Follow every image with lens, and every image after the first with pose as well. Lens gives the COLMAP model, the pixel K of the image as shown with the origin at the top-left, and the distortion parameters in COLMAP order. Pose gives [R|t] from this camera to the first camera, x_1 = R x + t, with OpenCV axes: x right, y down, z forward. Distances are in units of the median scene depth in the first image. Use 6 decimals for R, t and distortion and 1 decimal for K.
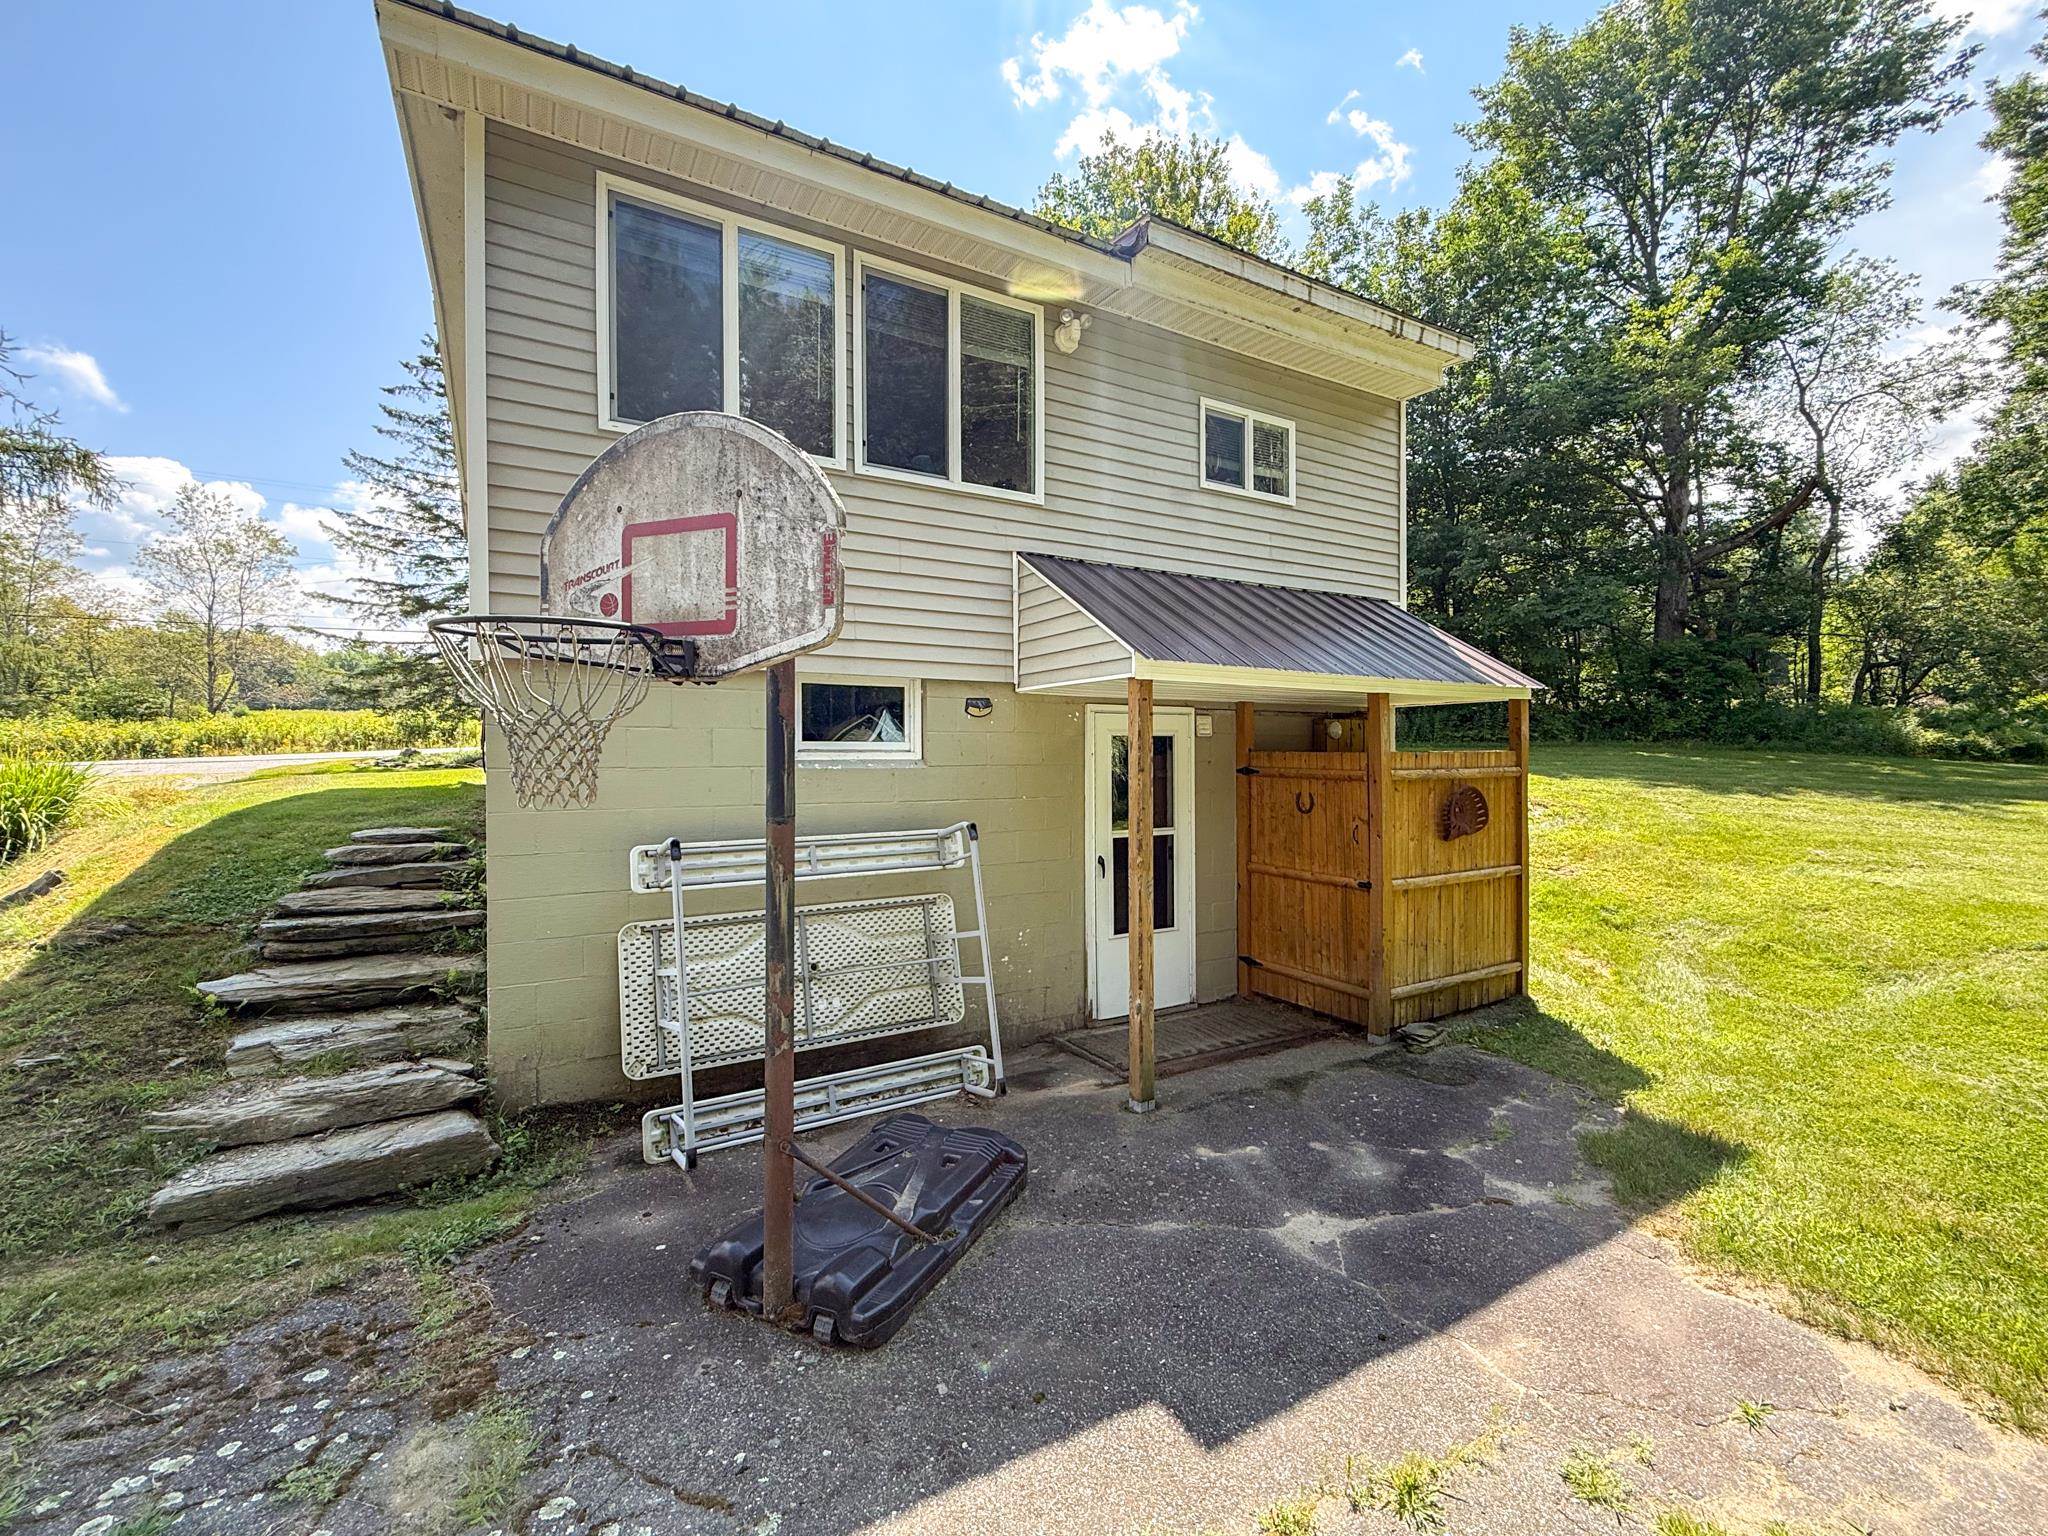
lens RADIAL K [[855.9, 0, 1050.8], [0, 855.9, 762.9], [0, 0, 1]] dist [0.000170, 0.000060]
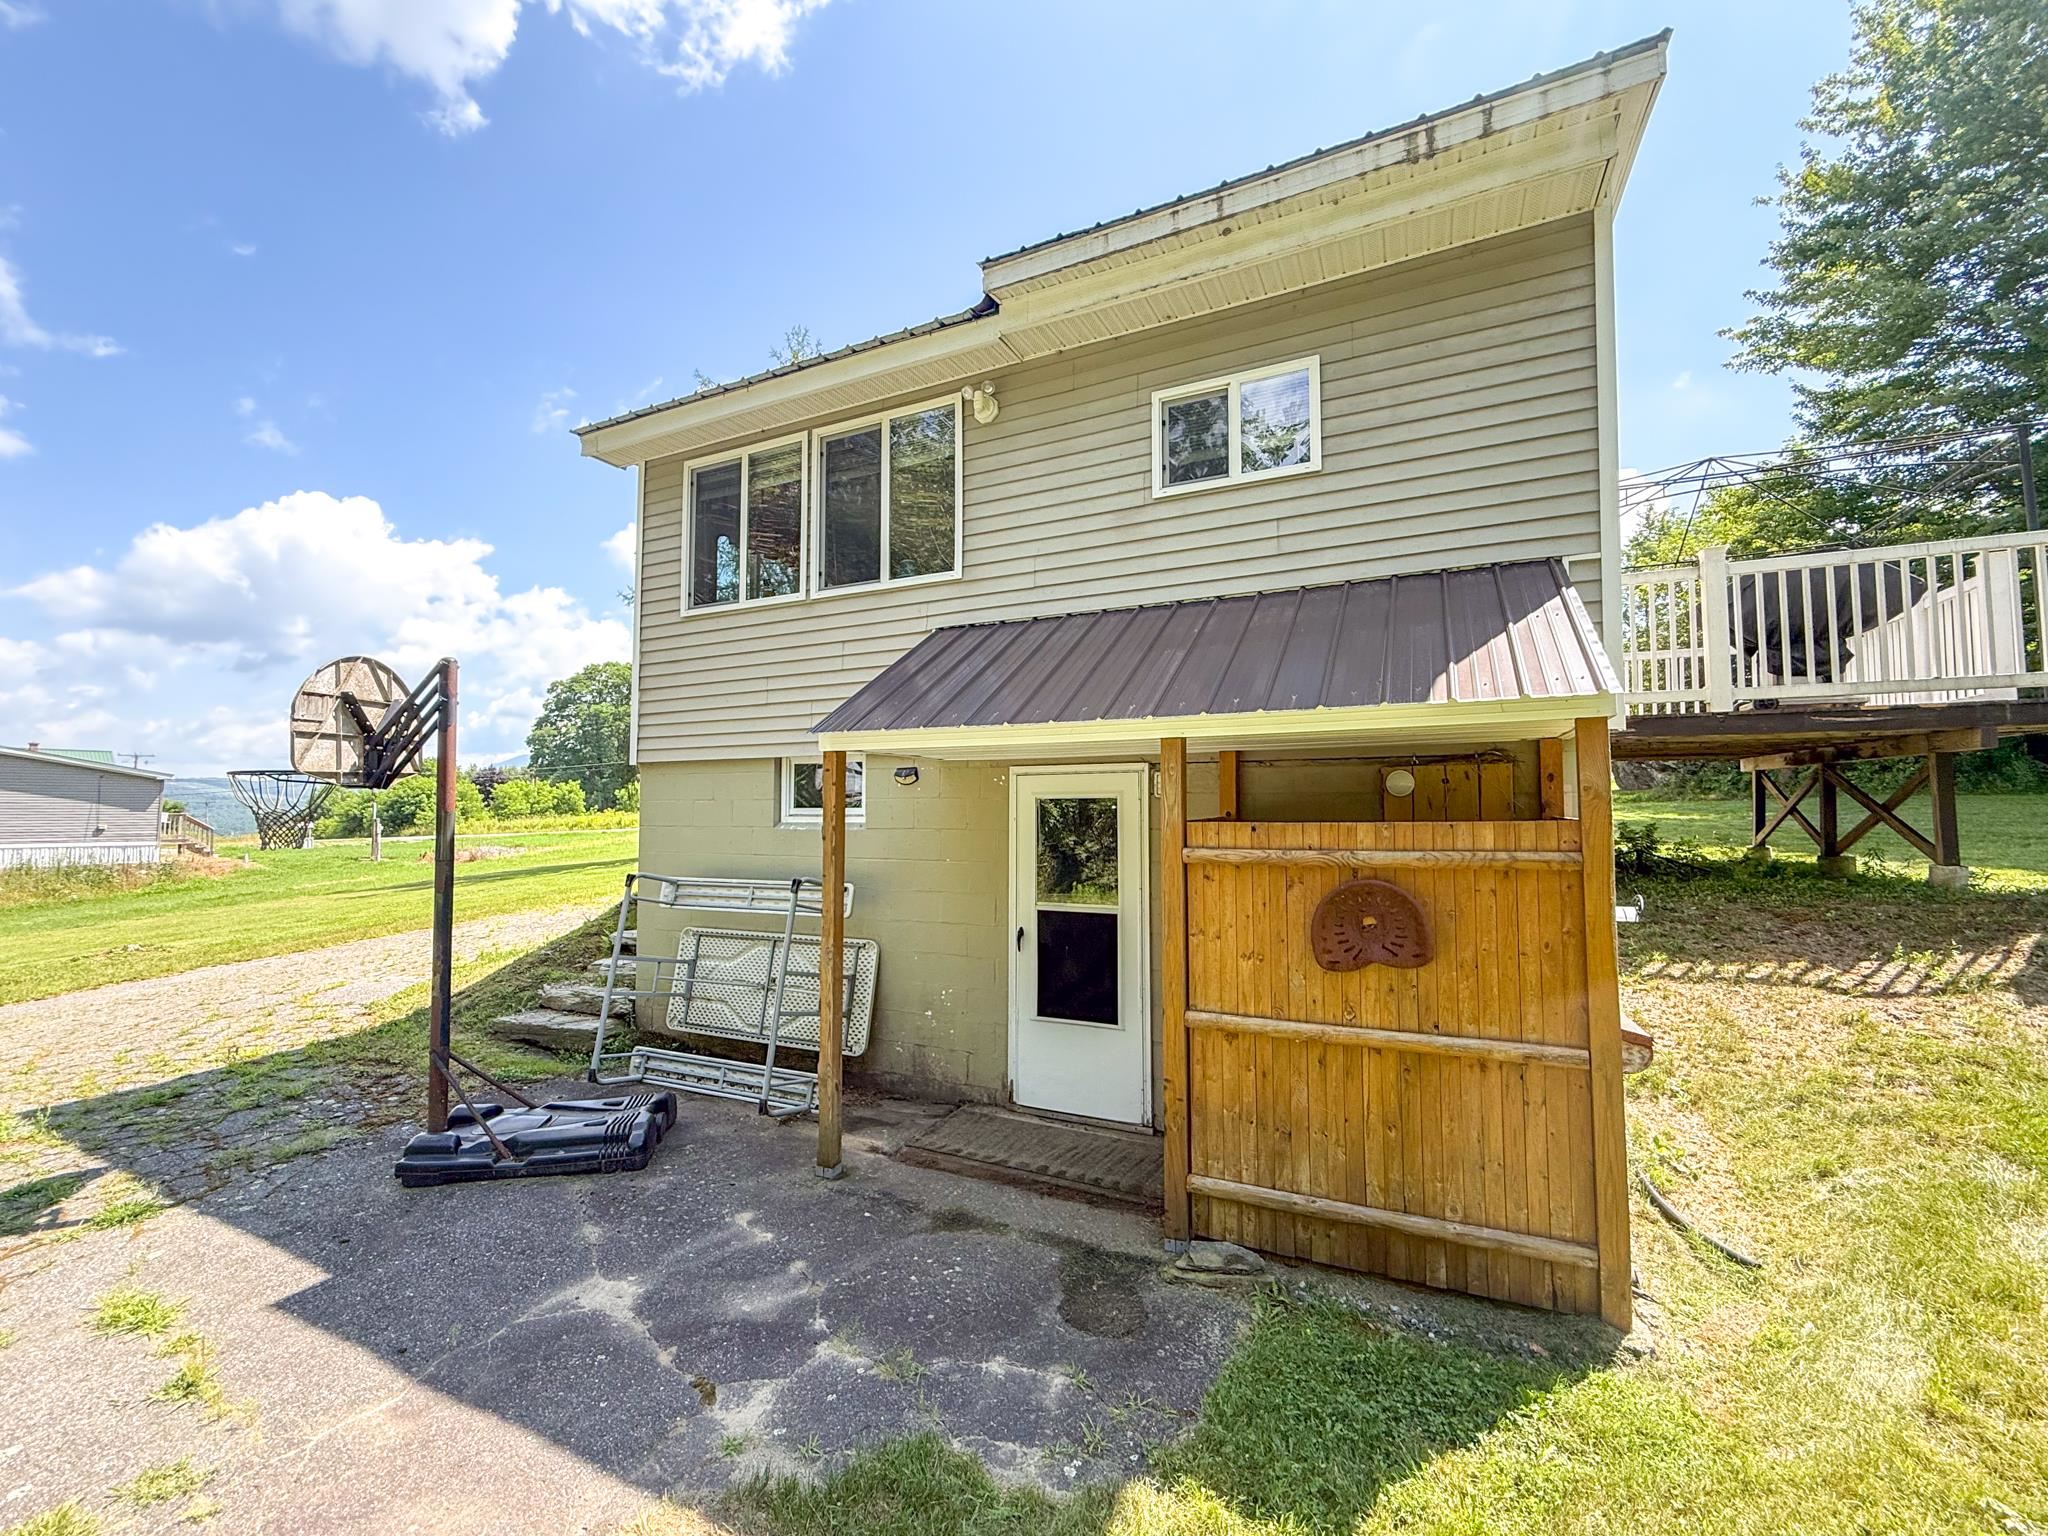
lens RADIAL K [[855.9, 0, 1050.8], [0, 855.9, 762.9], [0, 0, 1]] dist [0.000170, 0.000060]
pose [[0.555788, -0.041023, -0.830311, 1.038155], [-0.001985, 0.998713, -0.050671, -0.029076], [0.831322, 0.029811, 0.554991, 0.598387]]
